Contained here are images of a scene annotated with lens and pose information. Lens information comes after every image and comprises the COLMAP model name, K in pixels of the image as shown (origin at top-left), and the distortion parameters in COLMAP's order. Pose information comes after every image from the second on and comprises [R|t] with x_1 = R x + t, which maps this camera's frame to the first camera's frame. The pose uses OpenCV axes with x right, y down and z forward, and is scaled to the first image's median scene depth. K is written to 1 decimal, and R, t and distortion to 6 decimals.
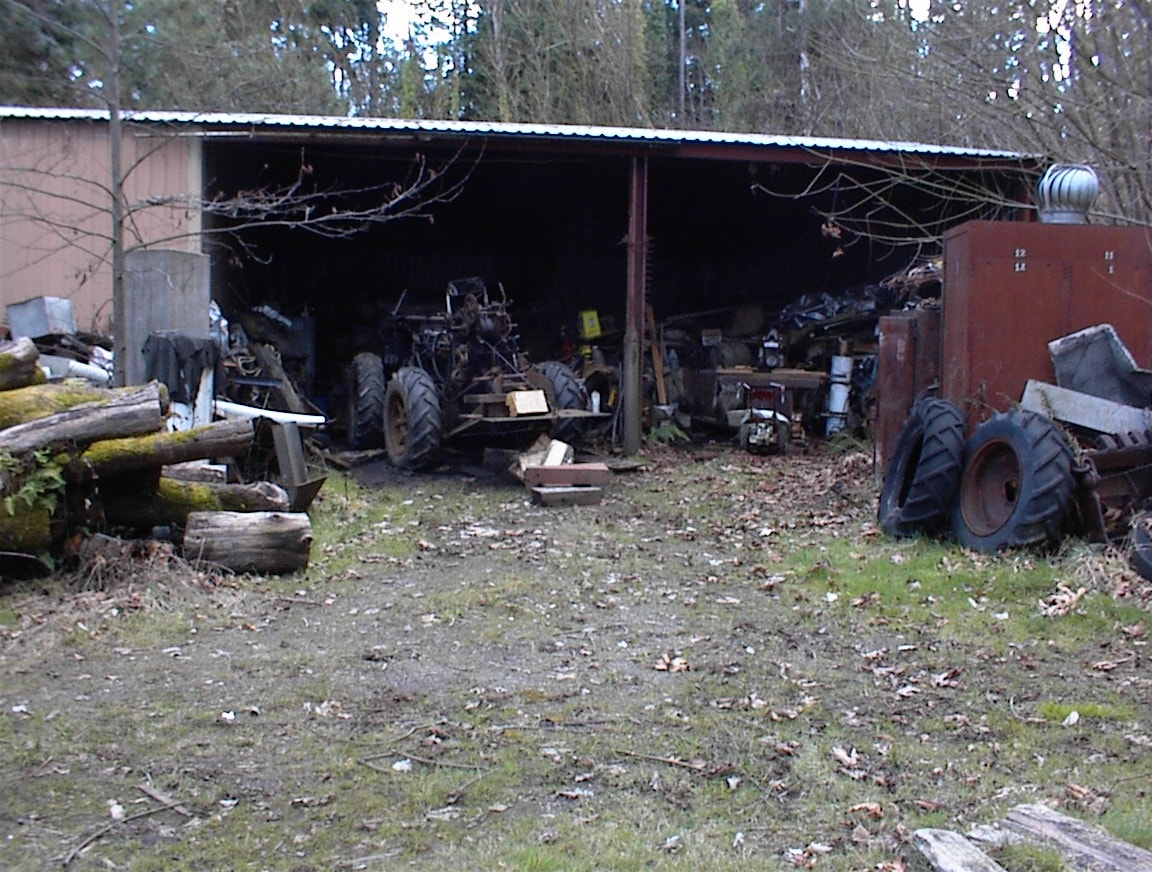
lens RADIAL K [[1274.3, 0, 576.0], [0, 1274.3, 436.0], [0, 0, 1]] dist [-0.175545, 0.250215]
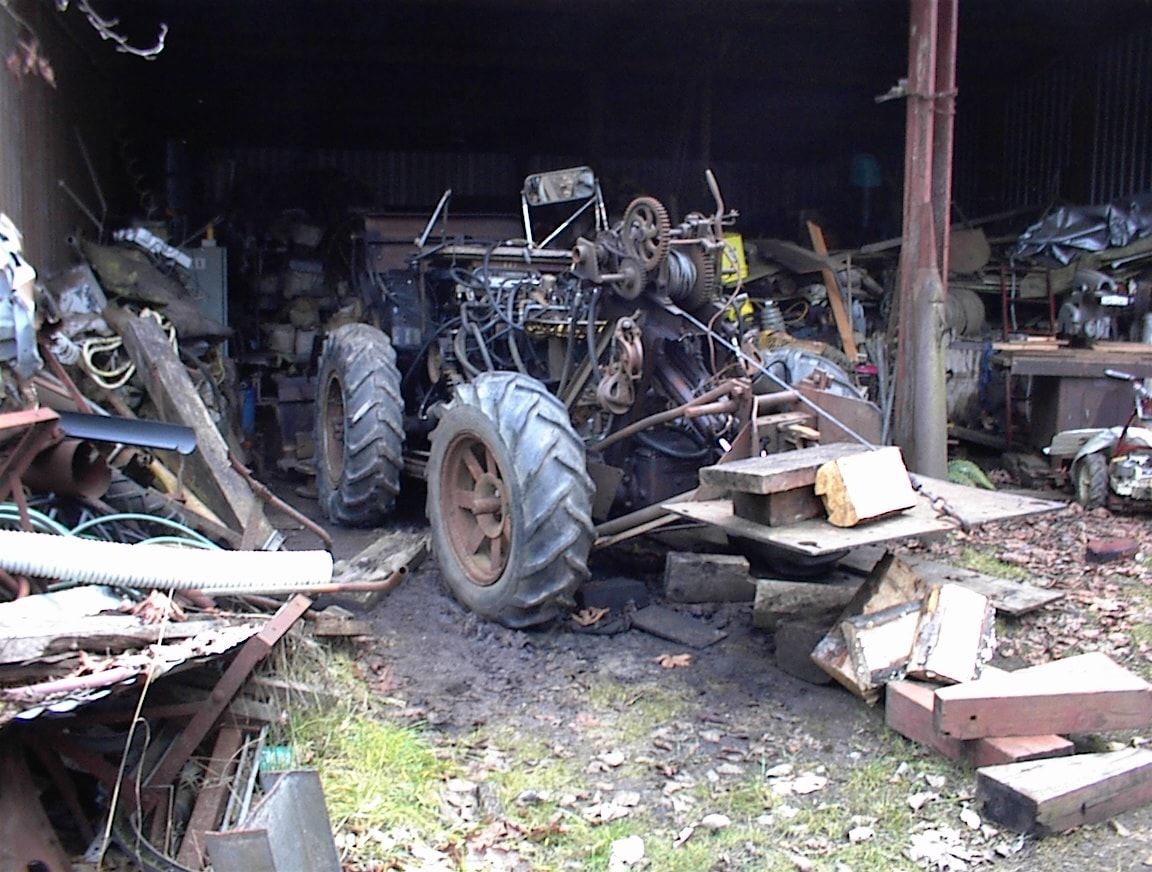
lens RADIAL K [[1274.3, 0, 576.0], [0, 1274.3, 436.0], [0, 0, 1]] dist [-0.175545, 0.250215]
pose [[0.995696, -0.018944, 0.090725, -0.154779], [0.013359, 0.998001, 0.061776, -0.063272], [-0.091714, -0.060298, 0.993958, 0.624577]]
